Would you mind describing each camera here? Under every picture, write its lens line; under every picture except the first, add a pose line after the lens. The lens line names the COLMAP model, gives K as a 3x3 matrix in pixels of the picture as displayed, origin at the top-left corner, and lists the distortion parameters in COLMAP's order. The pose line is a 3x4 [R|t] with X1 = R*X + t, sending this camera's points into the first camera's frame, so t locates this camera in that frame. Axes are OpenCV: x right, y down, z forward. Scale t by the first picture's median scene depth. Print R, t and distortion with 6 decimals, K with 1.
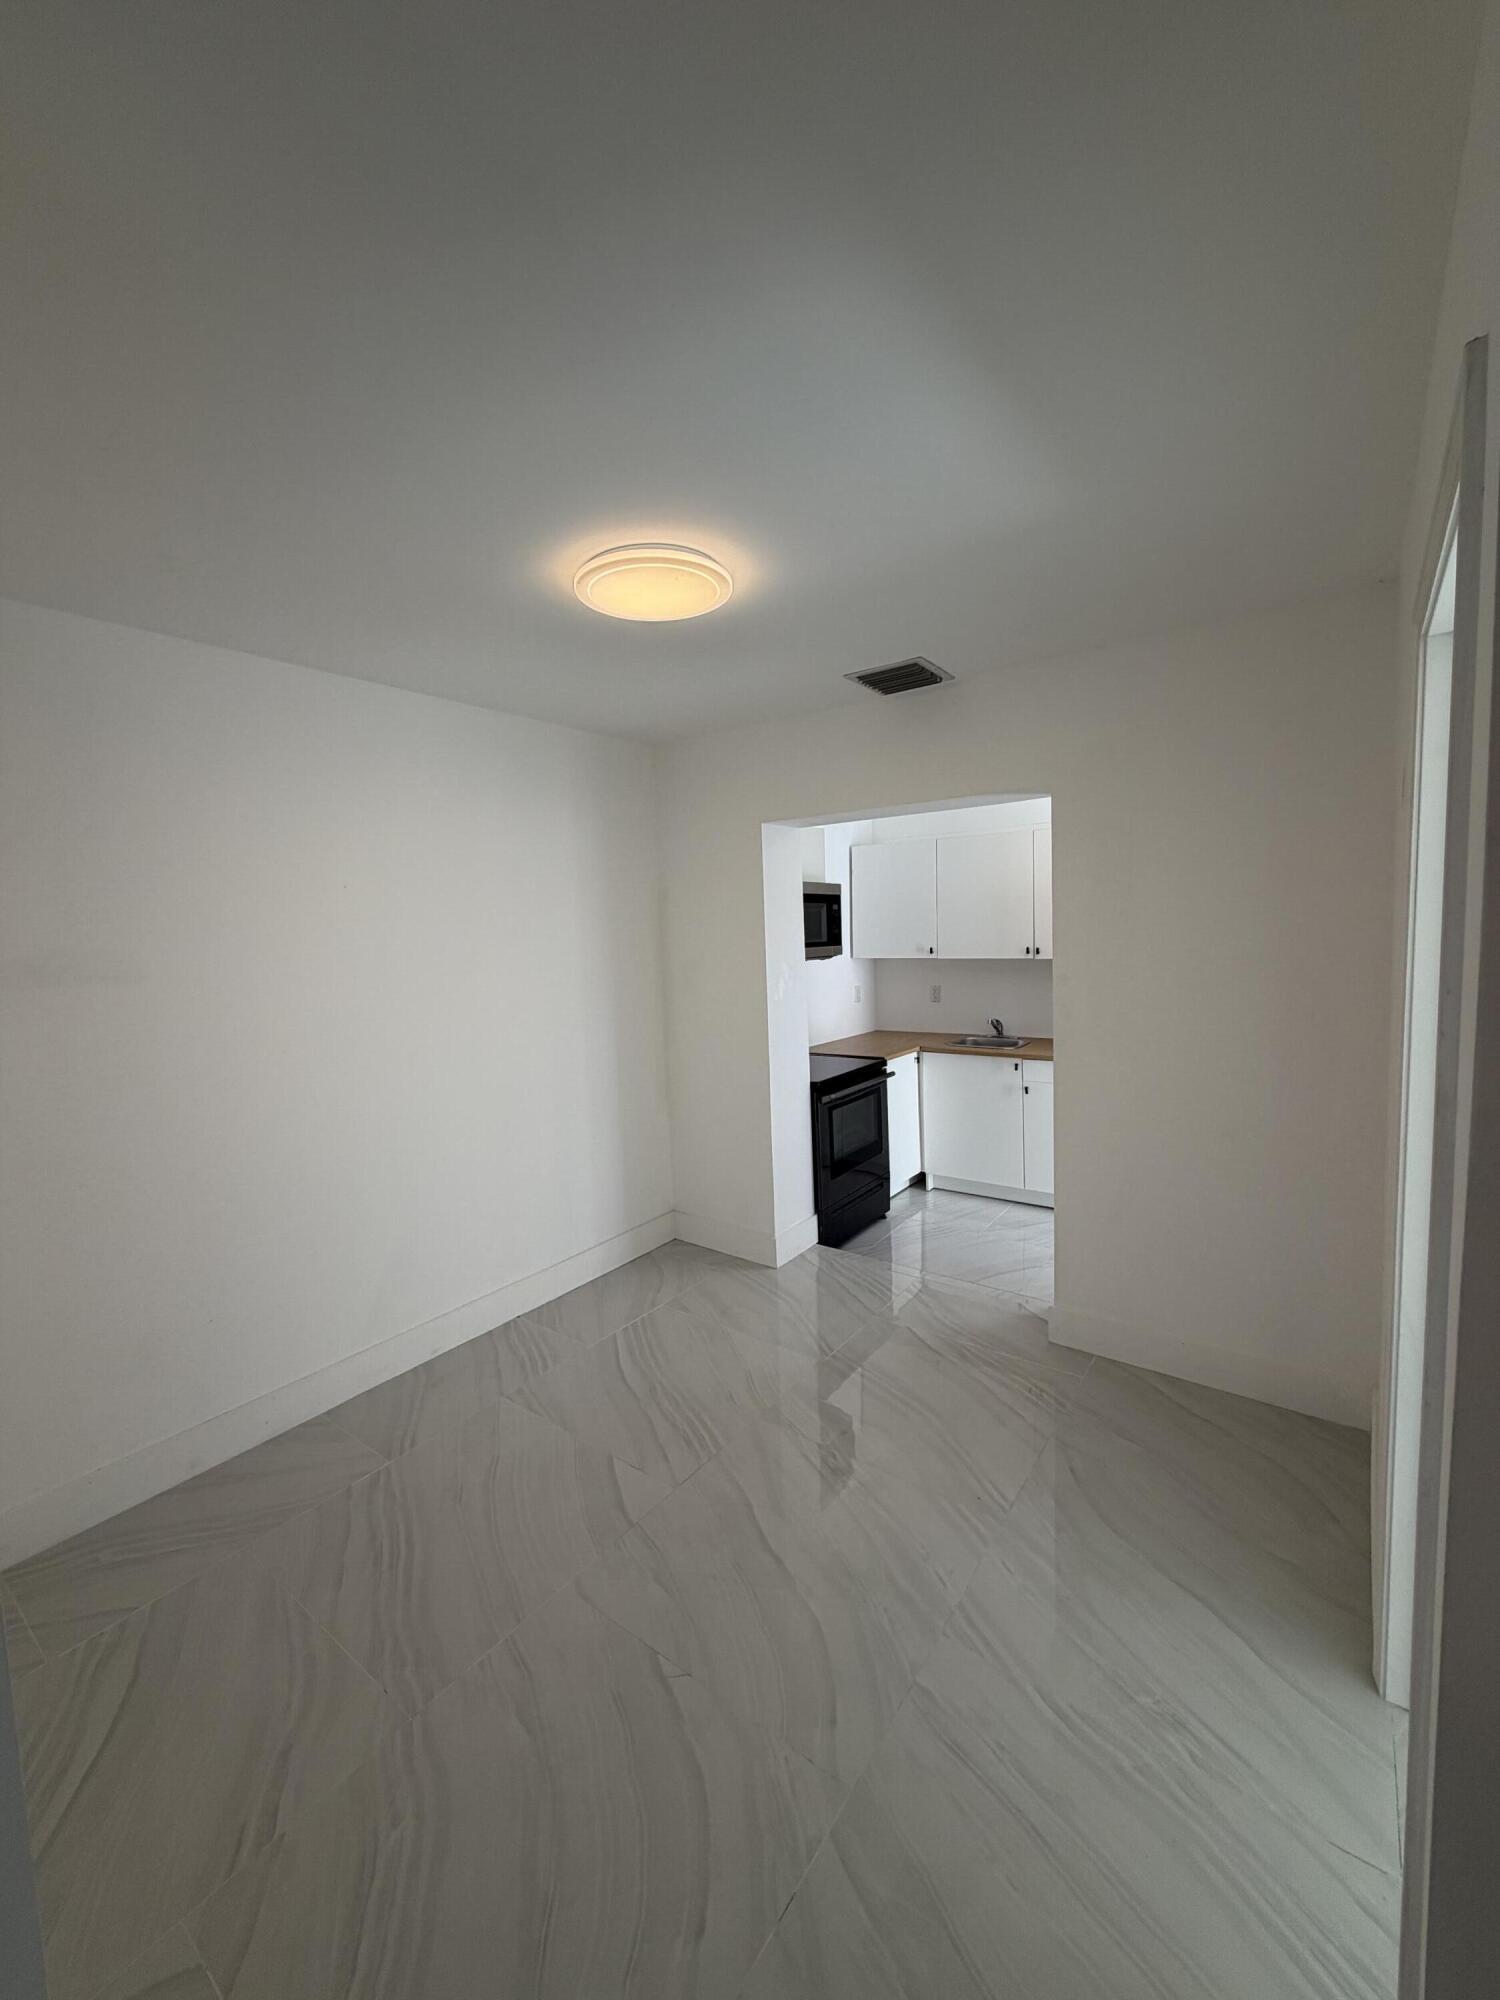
lens RADIAL K [[803.0, 0, 750.0], [0, 803.0, 1000.0], [0, 0, 1]] dist [-0.000626, 0.000386]
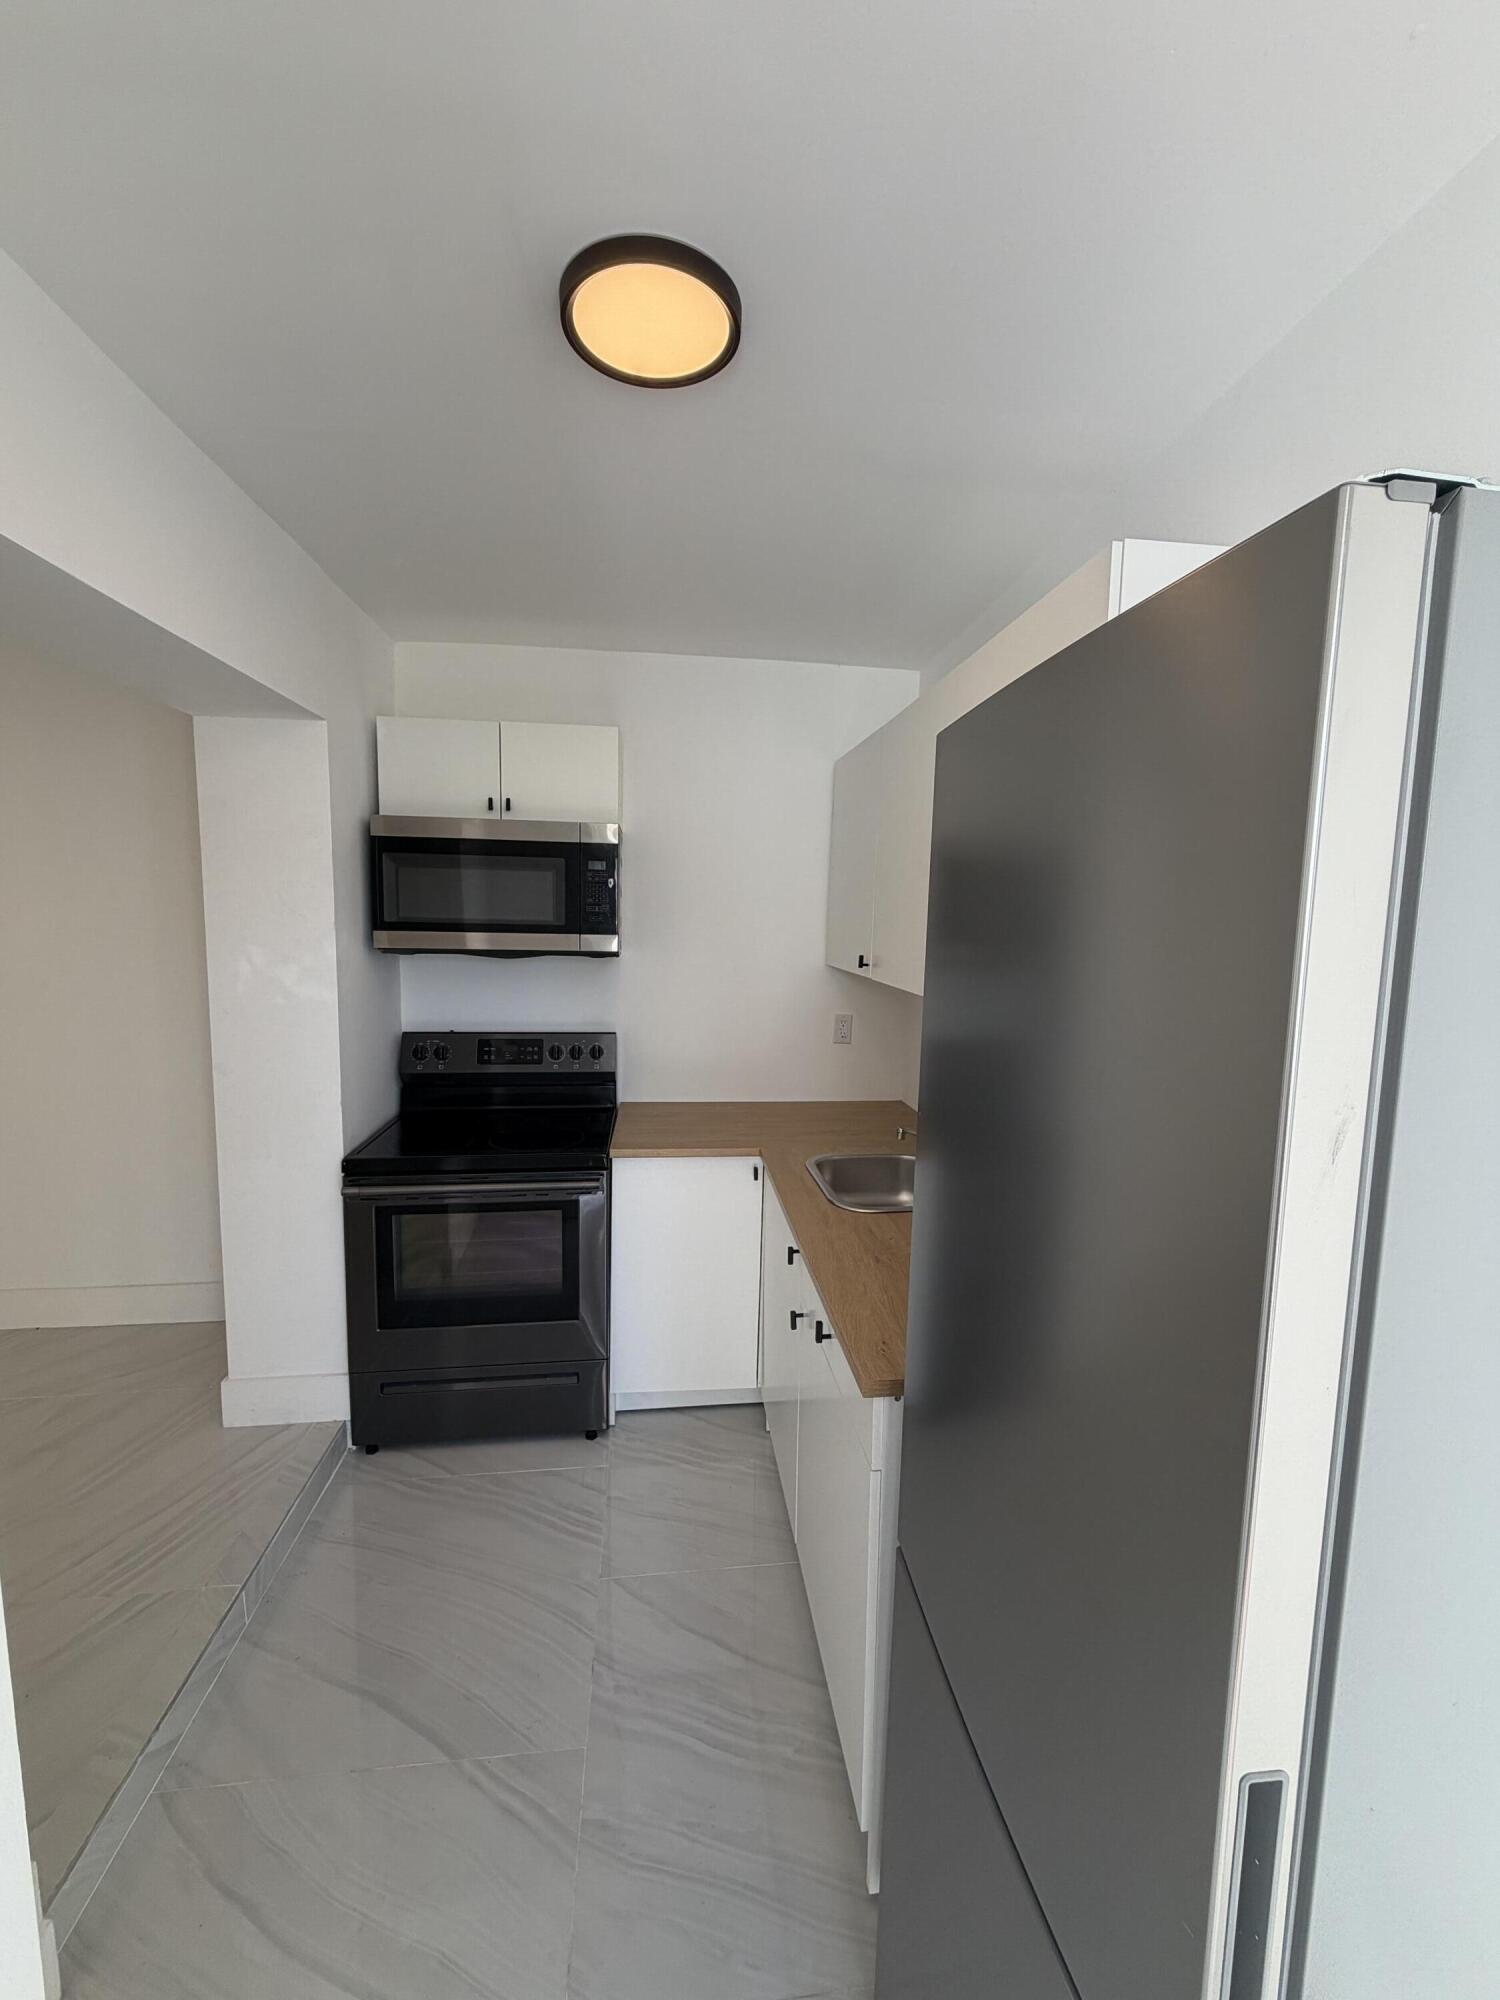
lens RADIAL K [[803.0, 0, 750.0], [0, 803.0, 1000.0], [0, 0, 1]] dist [-0.000626, 0.000386]
pose [[0.679307, 0.124296, -0.723251, 0.653966], [-0.103929, 0.991913, 0.072853, -0.081977], [0.726457, 0.025677, 0.686732, 0.762554]]
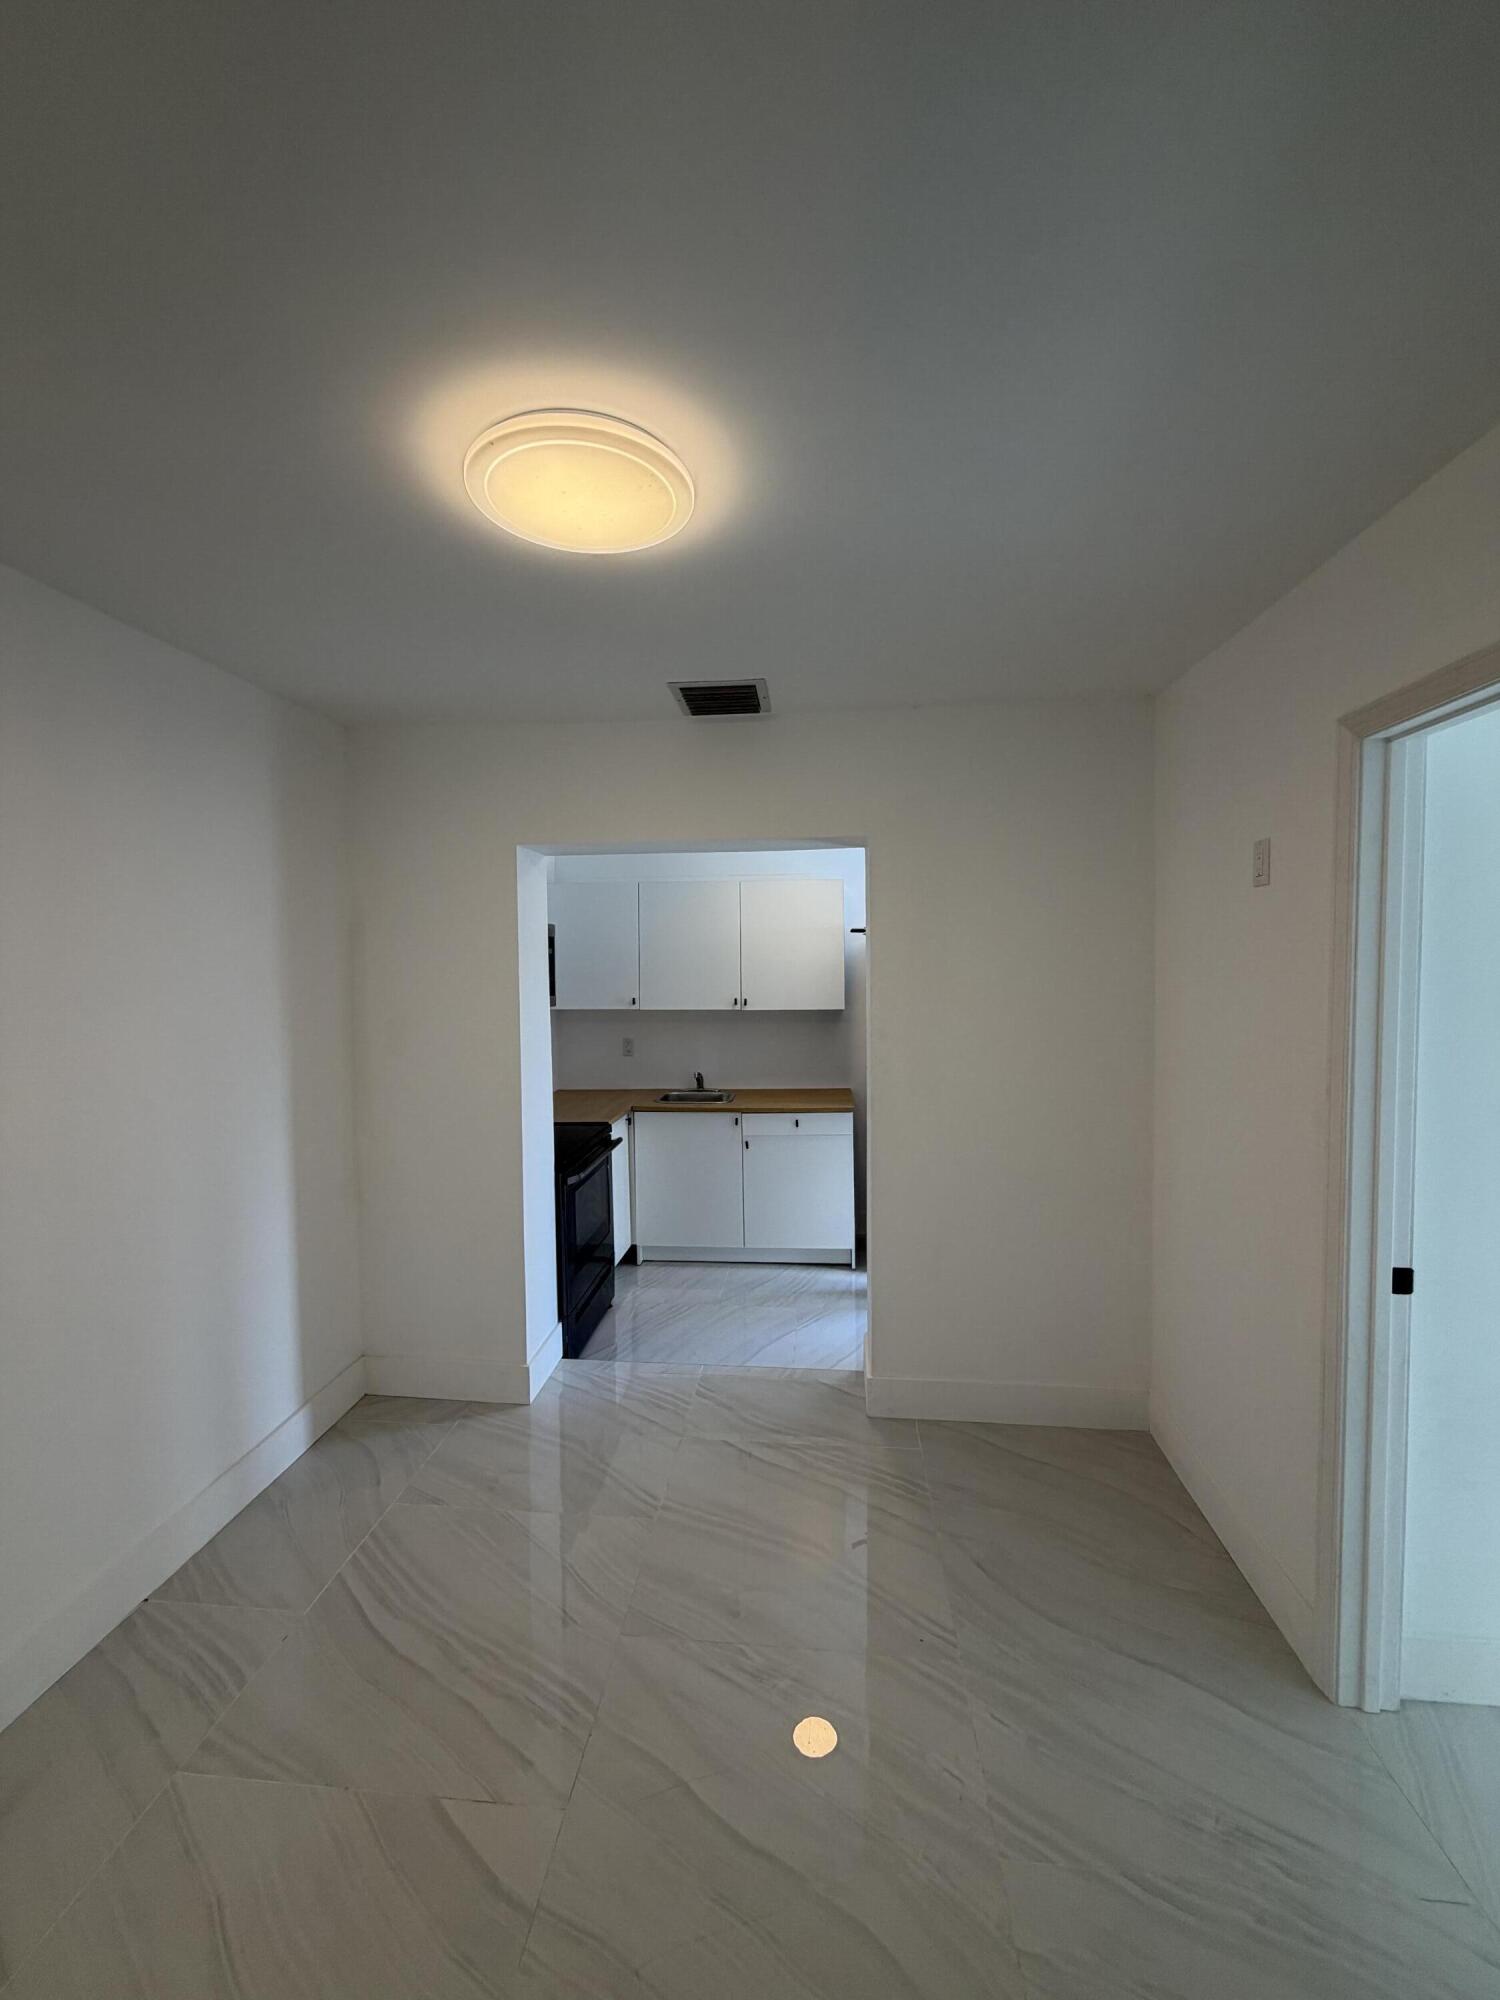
lens RADIAL K [[801.2, 0, 757.3], [0, 801.2, 1000.2], [0, 0, 1]] dist [-0.000791, 0.000595]
pose [[0.852607, 0.003367, 0.522542, -0.167777], [0.026553, 0.998408, -0.049759, -0.015625], [-0.521878, 0.056300, 0.851160, 0.167831]]
